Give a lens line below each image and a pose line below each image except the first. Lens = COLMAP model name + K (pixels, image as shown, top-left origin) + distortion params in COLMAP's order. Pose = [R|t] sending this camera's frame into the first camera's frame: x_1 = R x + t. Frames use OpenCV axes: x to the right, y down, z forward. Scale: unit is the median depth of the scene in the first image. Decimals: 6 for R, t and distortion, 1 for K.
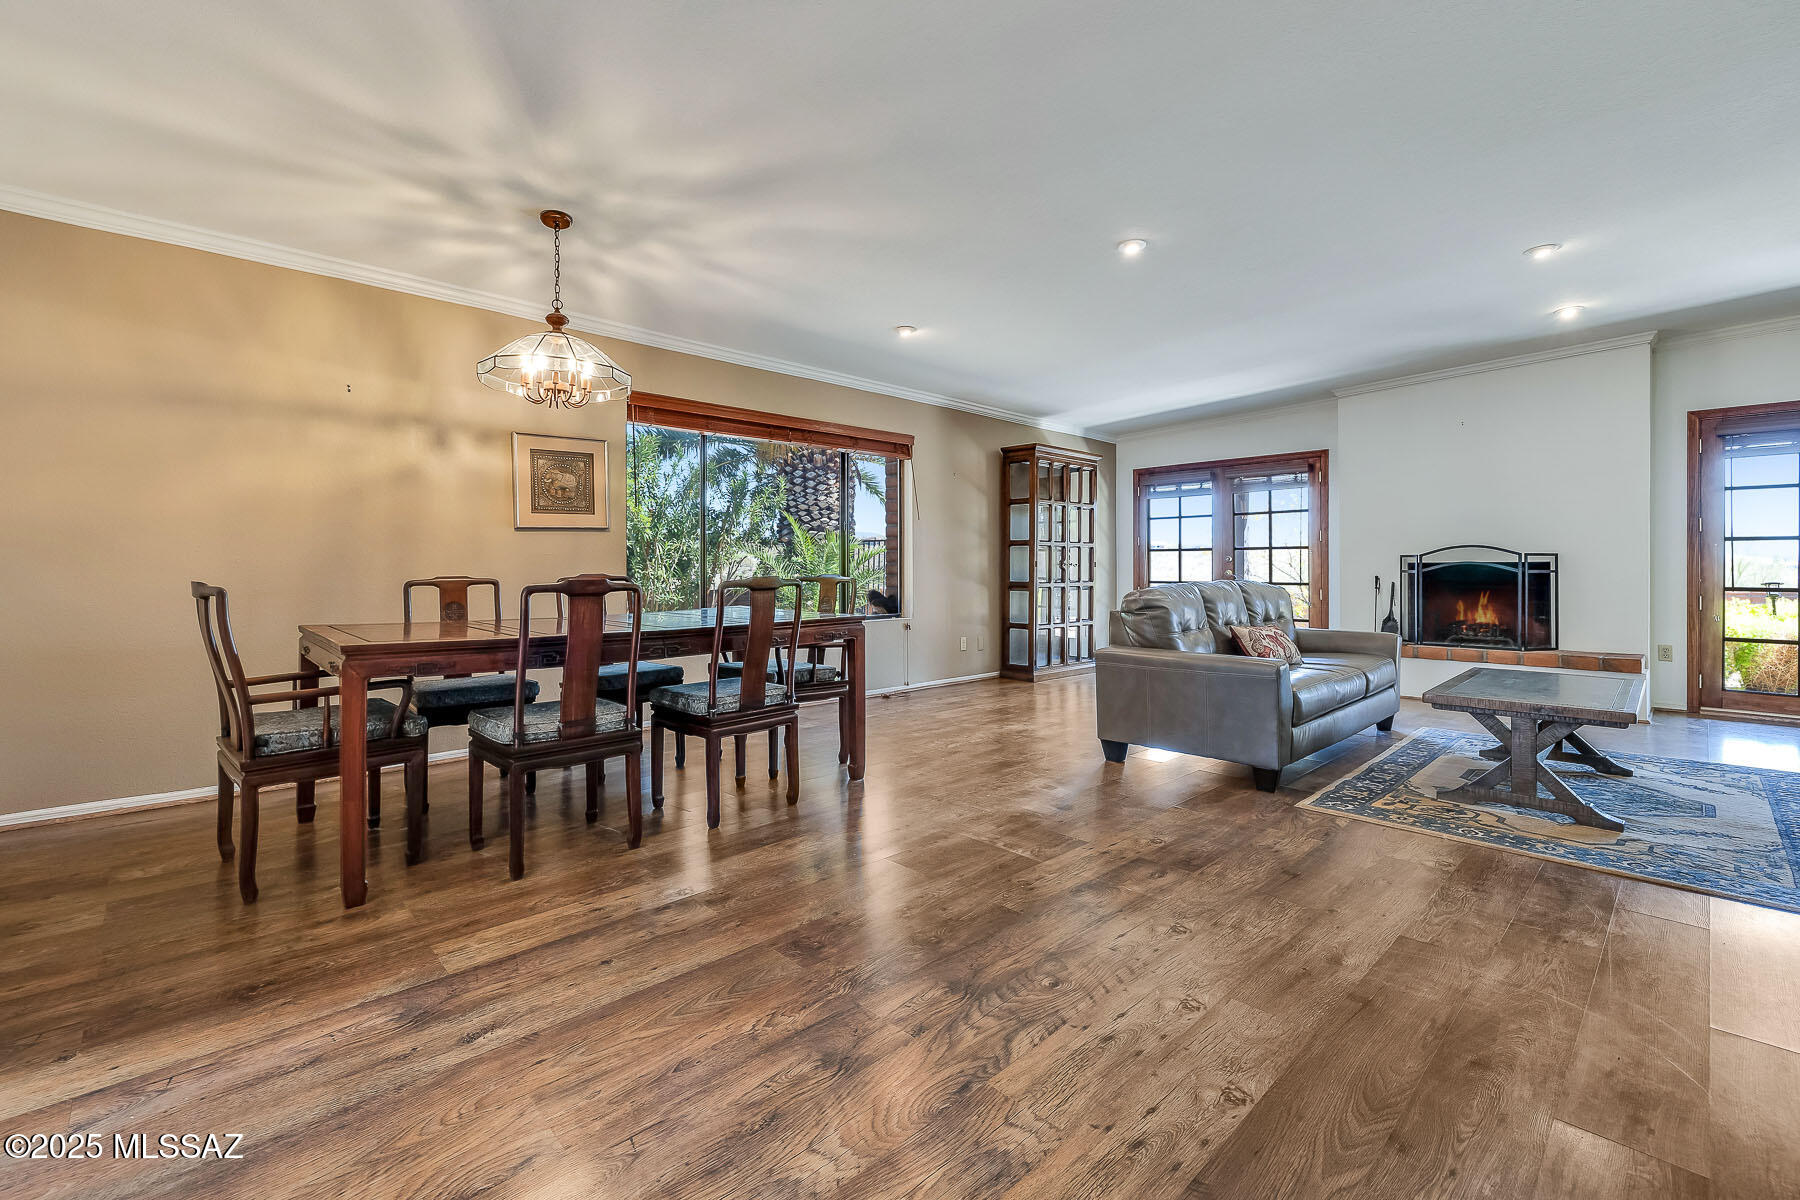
lens RADIAL K [[774.8, 0, 893.2], [0, 774.8, 568.6], [0, 0, 1]] dist [0.000539, -0.000318]
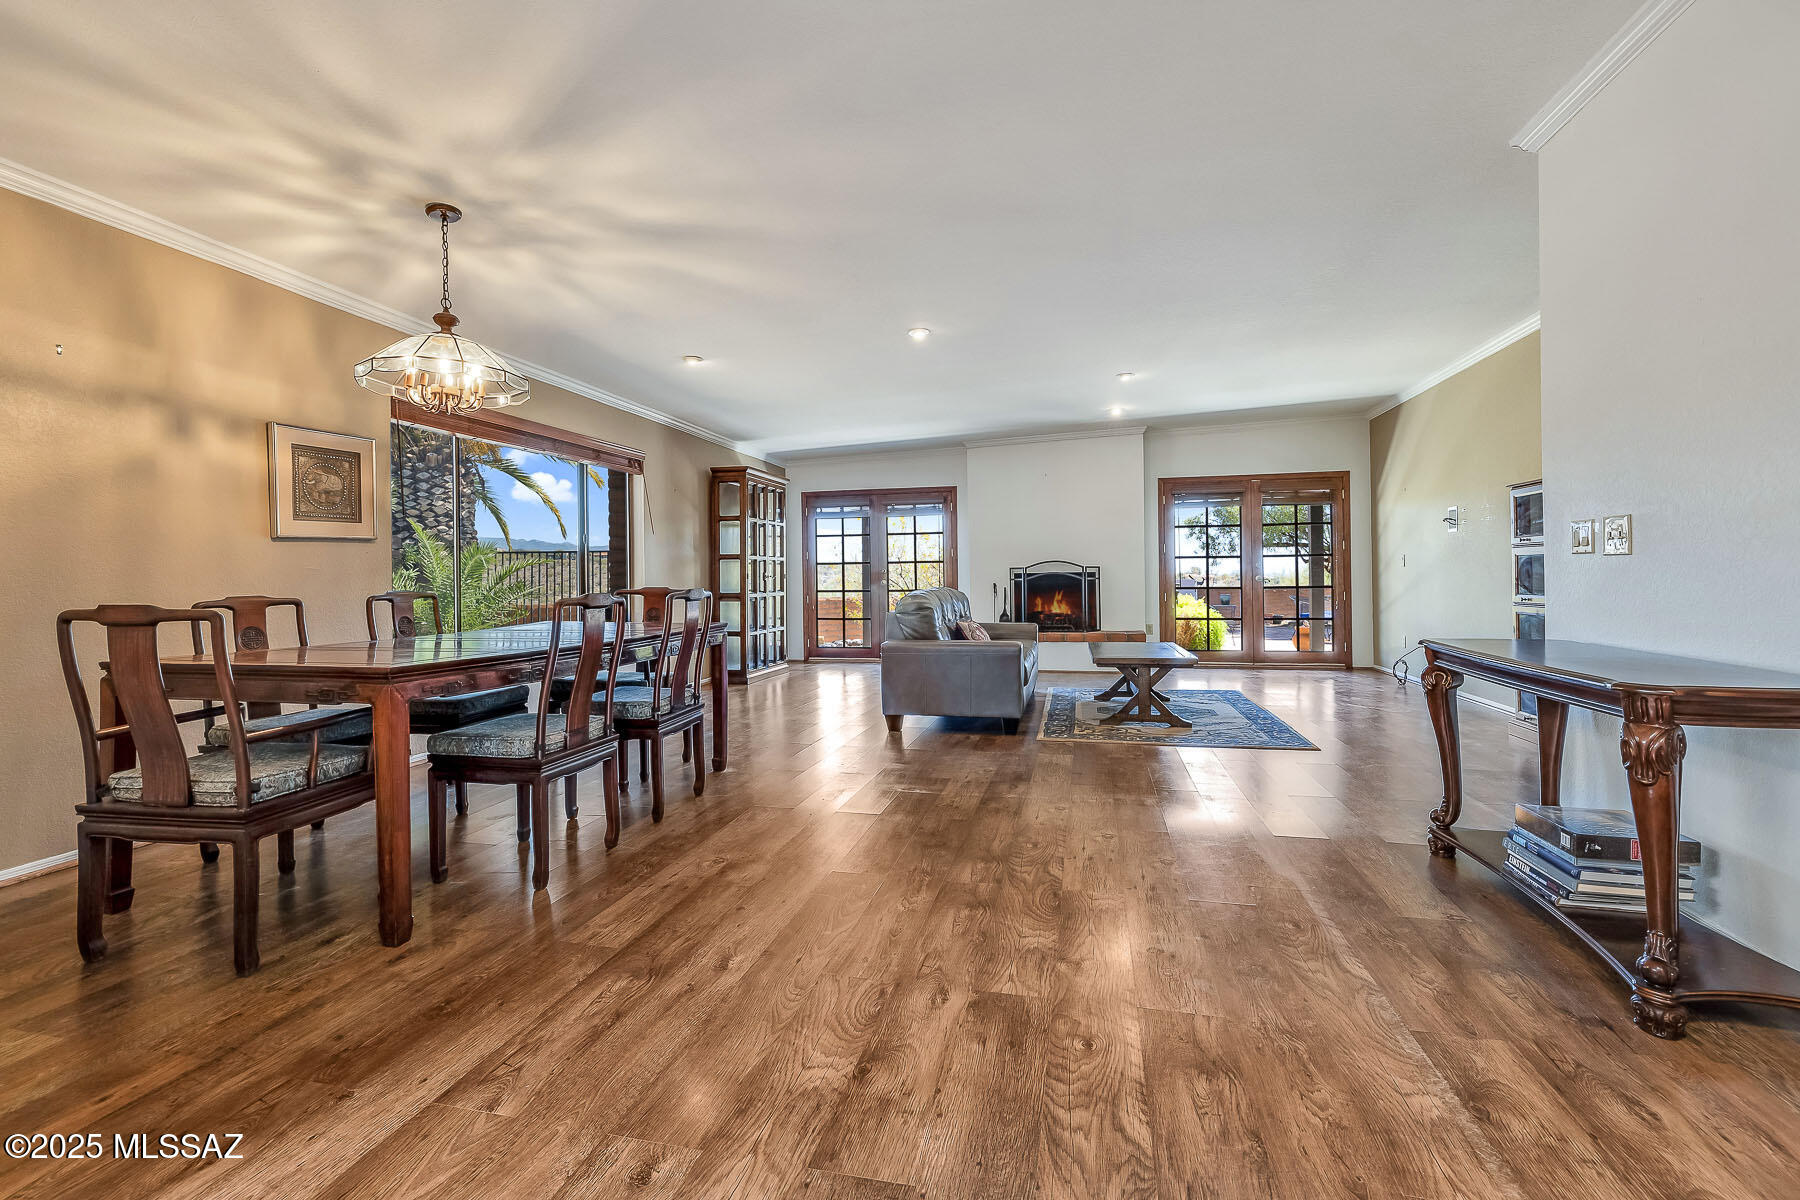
lens RADIAL K [[782.3, 0, 908.6], [0, 782.3, 575.0], [0, 0, 1]] dist [-0.001349, -0.000030]
pose [[0.832343, -0.007154, 0.554214, -0.384838], [0.011210, 0.999929, -0.003929, -0.001277], [-0.554147, 0.009483, 0.832365, -0.075853]]
